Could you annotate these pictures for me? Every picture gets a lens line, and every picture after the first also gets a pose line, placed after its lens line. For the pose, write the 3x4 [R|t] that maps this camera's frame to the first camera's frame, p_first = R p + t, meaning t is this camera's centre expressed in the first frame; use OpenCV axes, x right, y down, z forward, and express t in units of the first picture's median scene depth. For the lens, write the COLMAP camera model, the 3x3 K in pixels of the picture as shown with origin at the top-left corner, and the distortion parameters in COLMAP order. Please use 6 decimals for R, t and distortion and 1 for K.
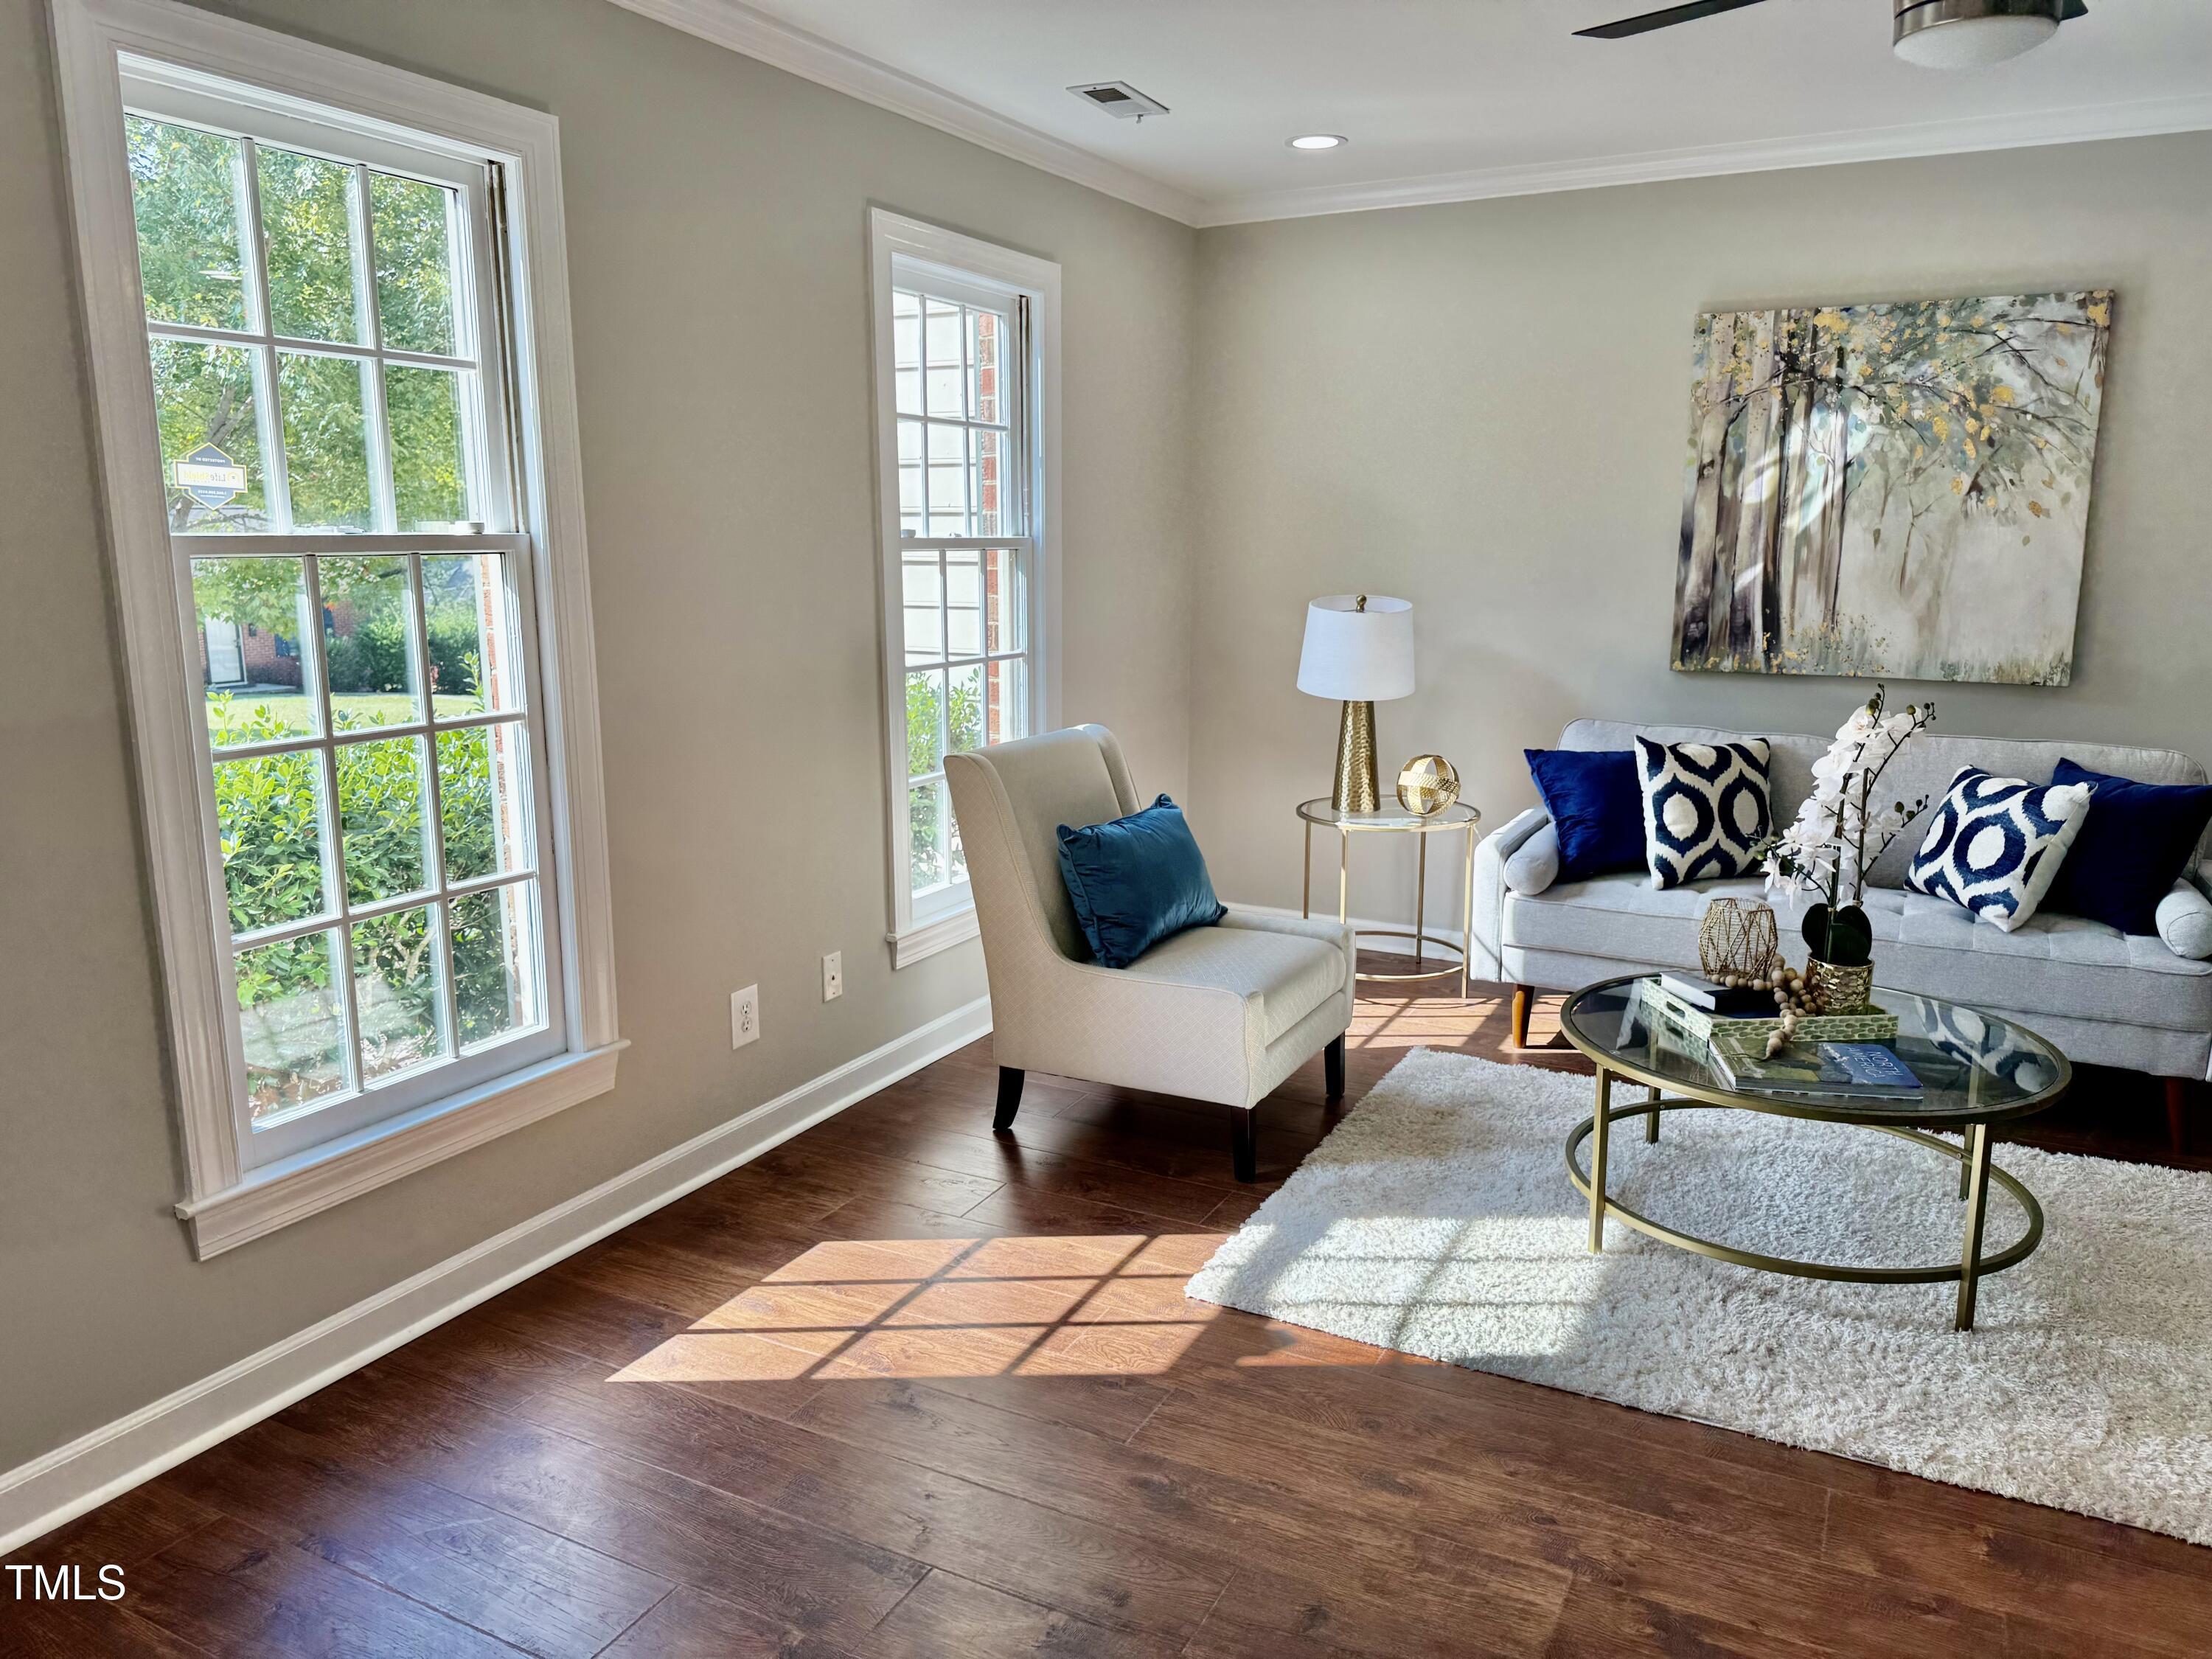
lens RADIAL K [[1553.5, 0, 1114.1], [0, 1553.5, 841.1], [0, 0, 1]] dist [0.070079, -0.077677]
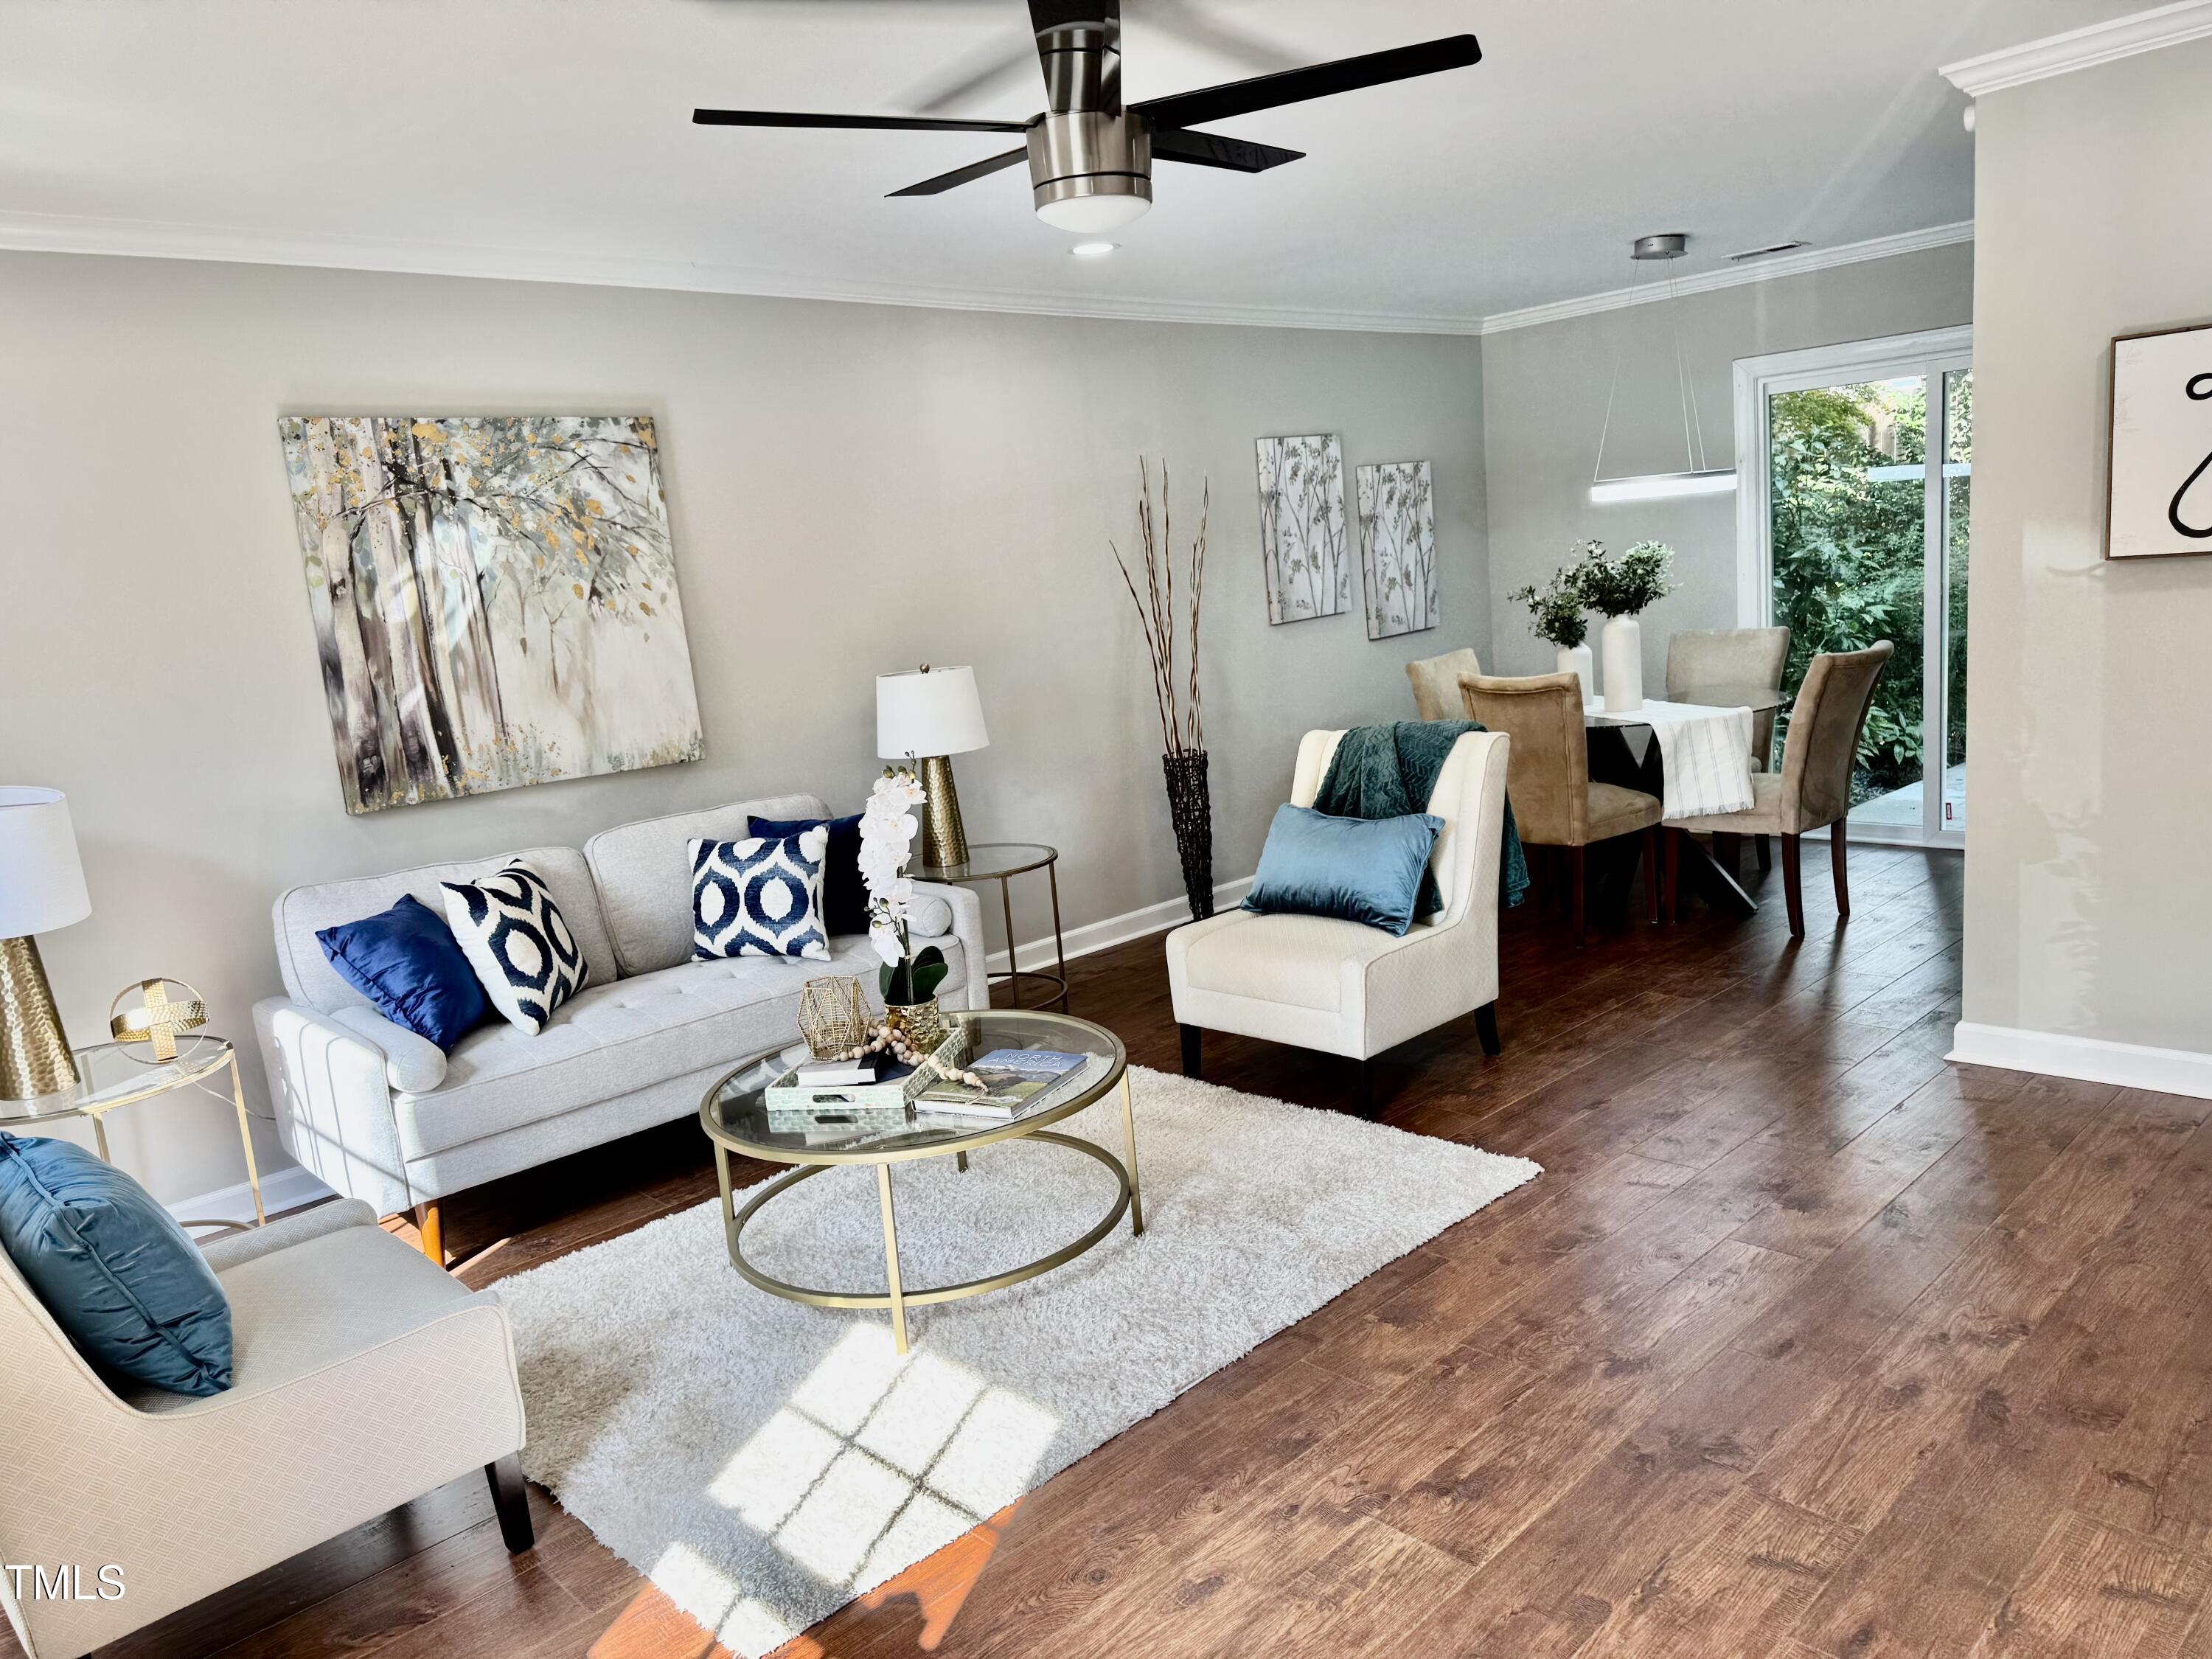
lens RADIAL K [[1552.7, 0, 1108.1], [0, 1552.7, 829.3], [0, 0, 1]] dist [0.206795, -0.412377]
pose [[0.323598, -0.191927, 0.926525, -0.365657], [0.272931, 0.956523, 0.102817, -0.085540], [-0.905976, 0.219606, 0.361912, 0.328671]]
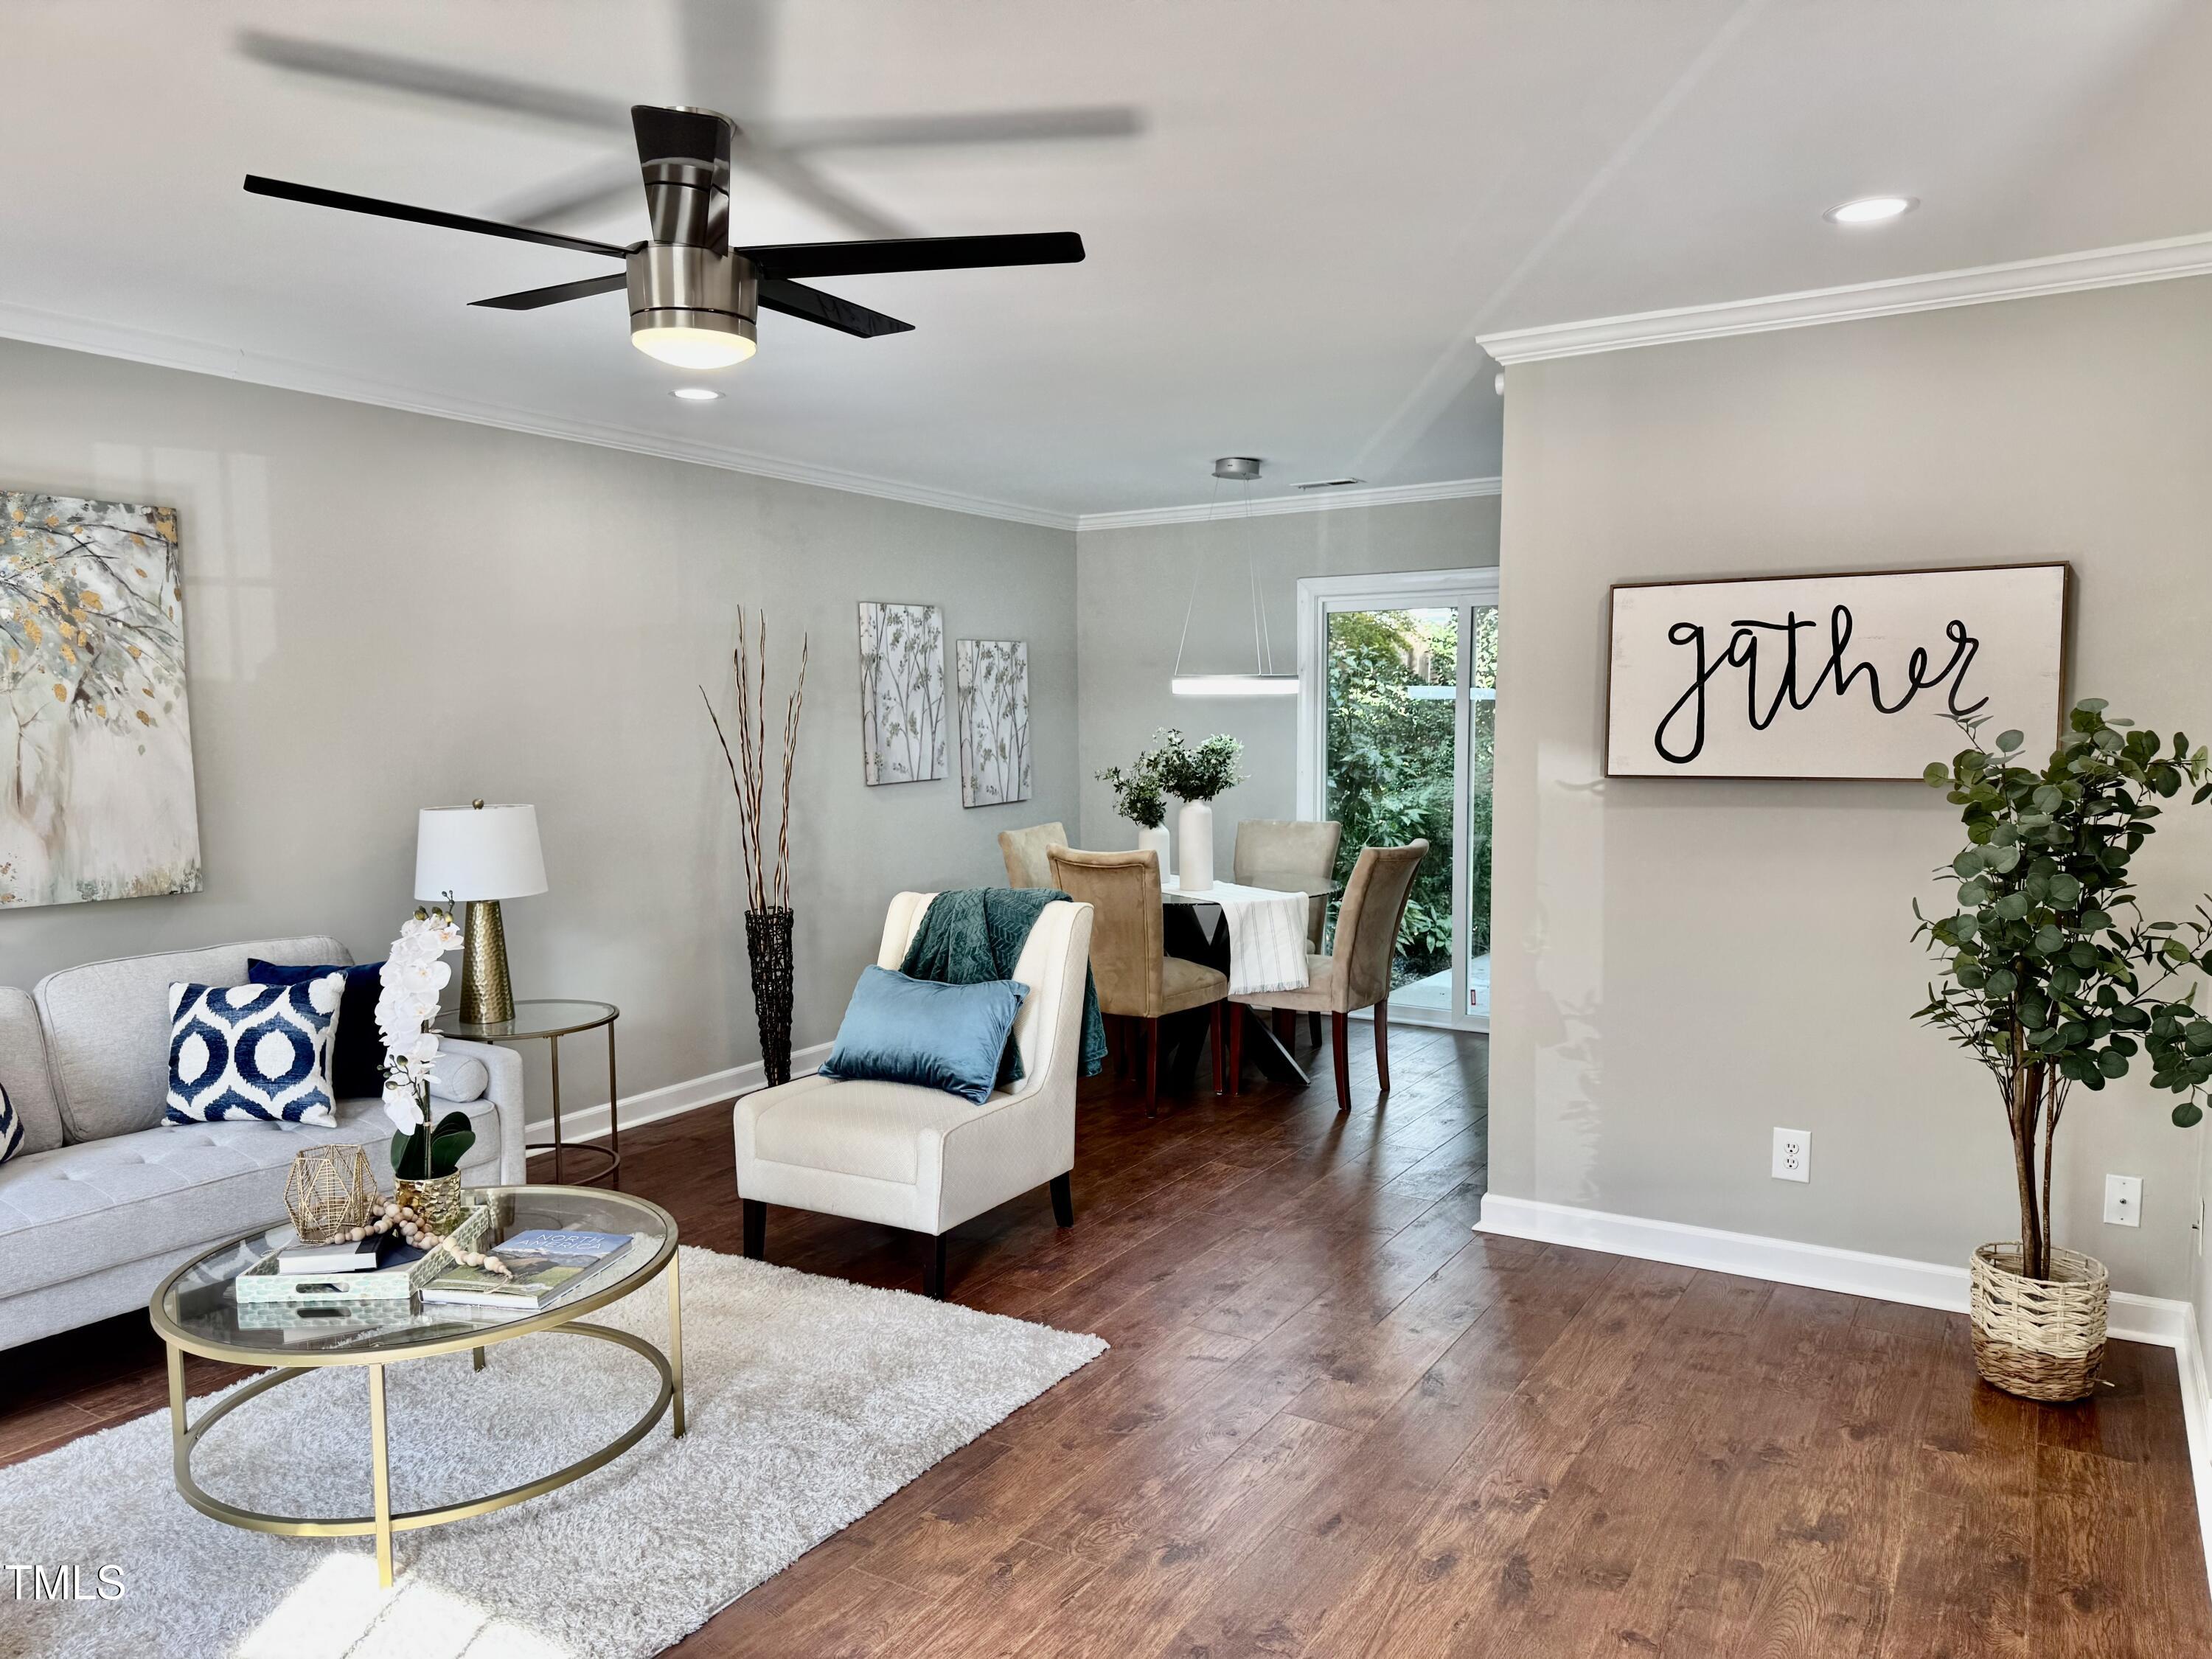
lens RADIAL K [[1553.5, 0, 1114.1], [0, 1553.5, 841.1], [0, 0, 1]] dist [0.070079, -0.077677]
pose [[0.075178, -0.086397, 0.993420, -0.341454], [0.204719, 0.976356, 0.069420, -0.079200], [-0.975929, 0.198153, 0.091088, 0.333102]]
